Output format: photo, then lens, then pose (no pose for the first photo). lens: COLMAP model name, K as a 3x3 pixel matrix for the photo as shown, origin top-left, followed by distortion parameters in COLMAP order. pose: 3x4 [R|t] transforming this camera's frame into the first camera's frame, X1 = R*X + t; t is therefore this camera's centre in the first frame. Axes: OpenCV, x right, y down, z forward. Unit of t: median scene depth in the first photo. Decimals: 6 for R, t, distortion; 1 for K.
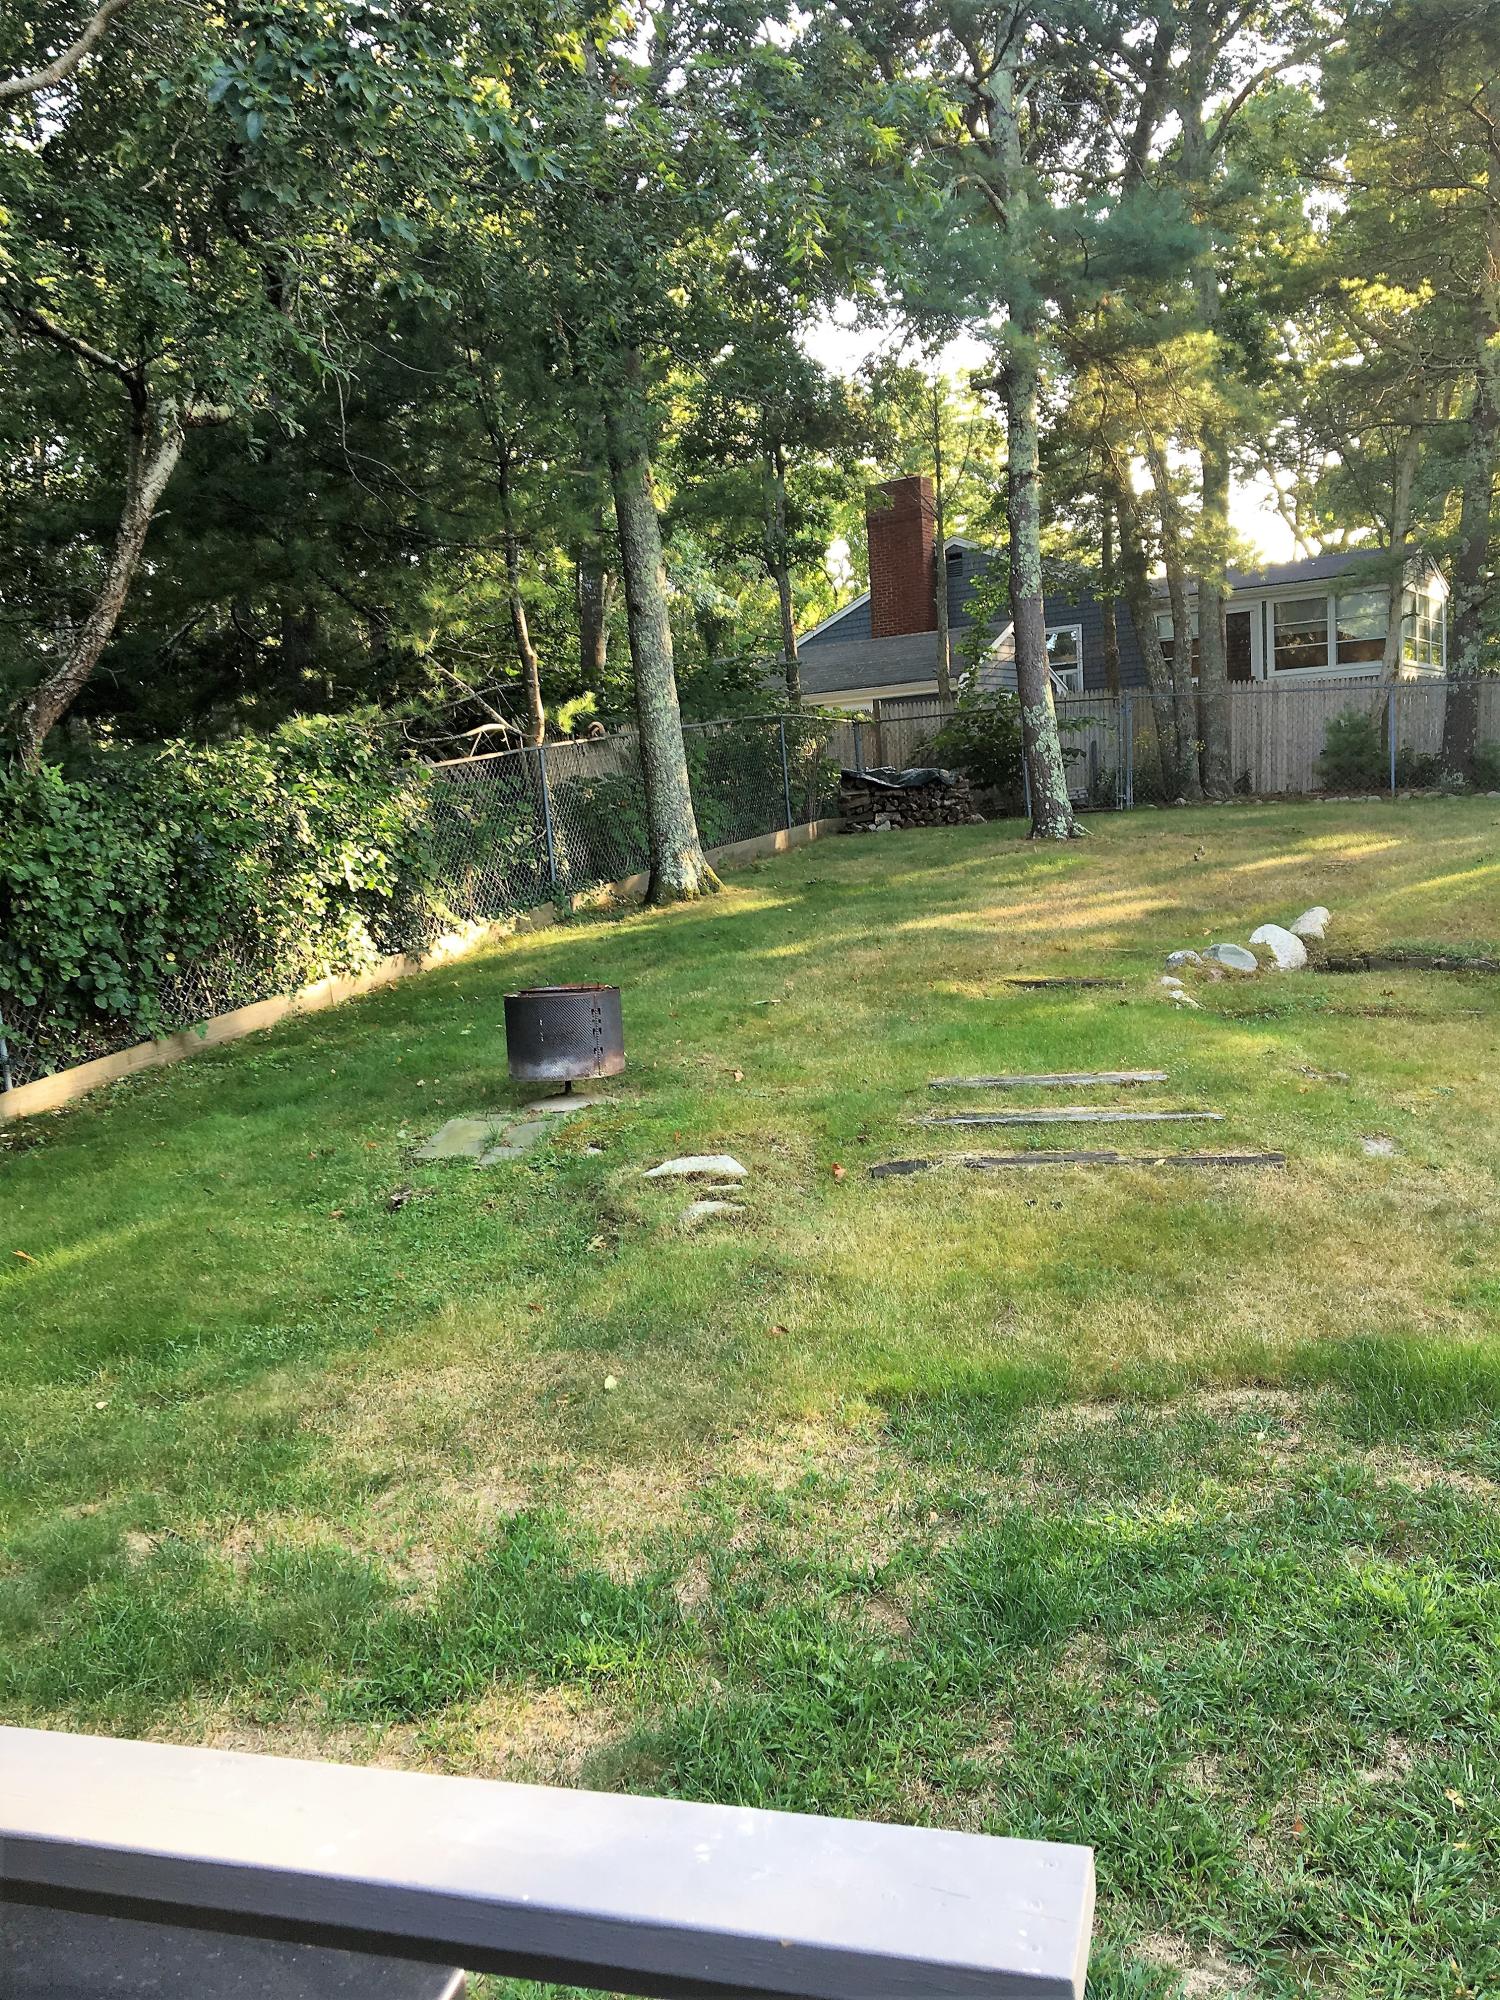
lens RADIAL K [[1698.9, 0, 749.1], [0, 1698.9, 1000.1], [0, 0, 1]] dist [0.066892, -0.069436]
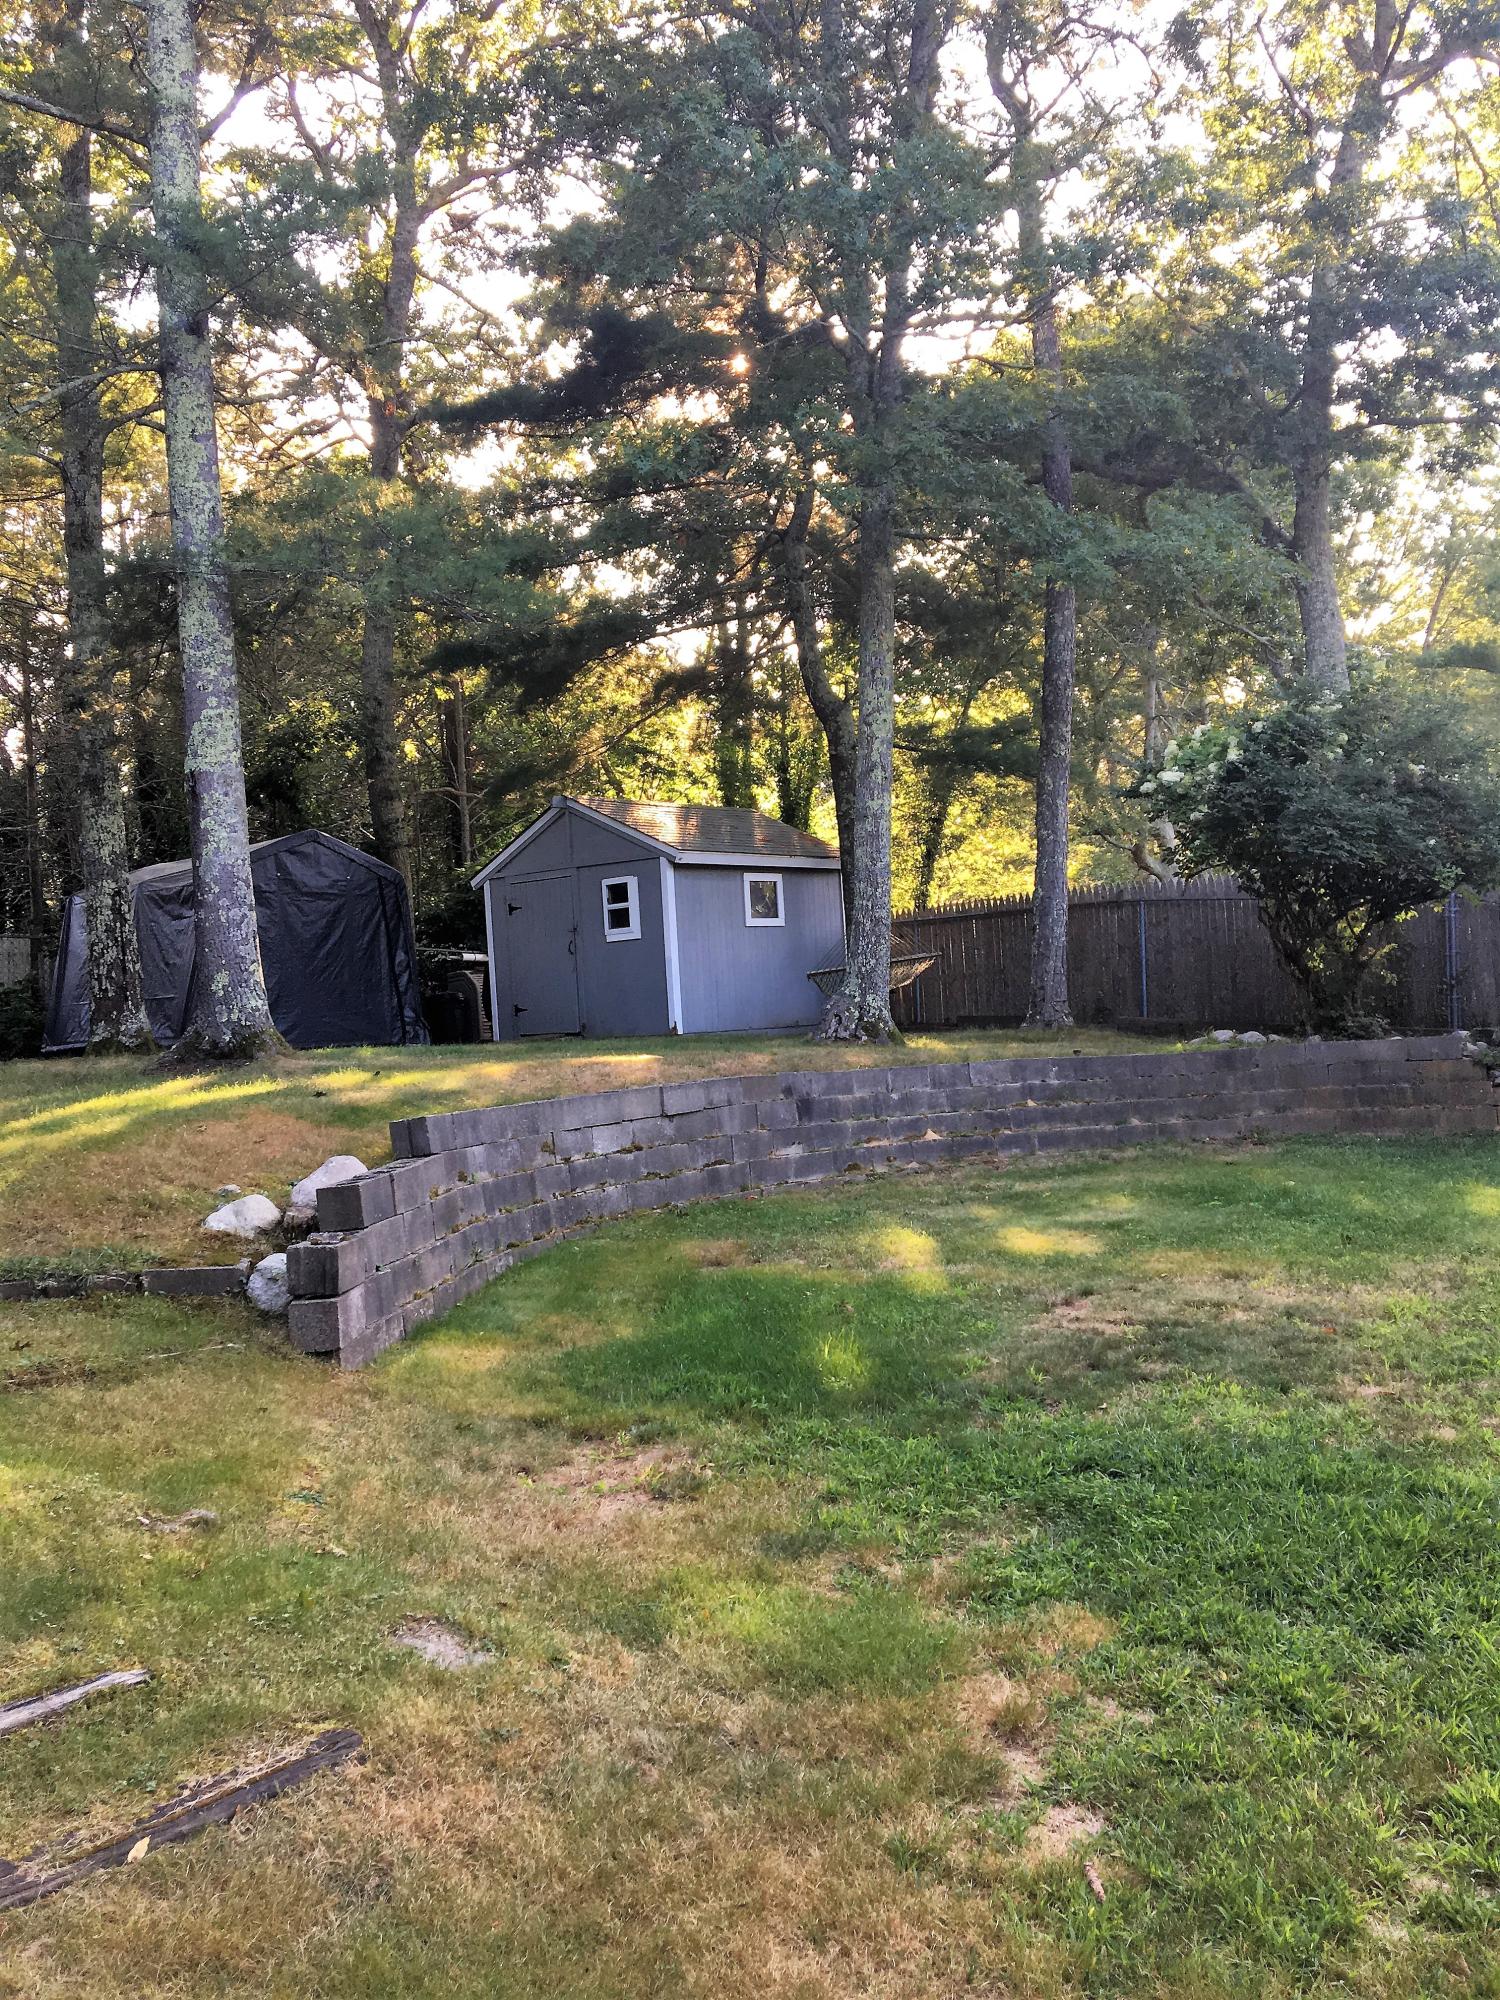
lens RADIAL K [[1698.9, 0, 750.2], [0, 1698.9, 1000.6], [0, 0, 1]] dist [0.066892, -0.069436]
pose [[0.514576, 0.021100, 0.857185, -0.052144], [0.117479, 0.988535, -0.094856, -0.052627], [-0.849359, 0.149512, 0.506198, 0.582287]]
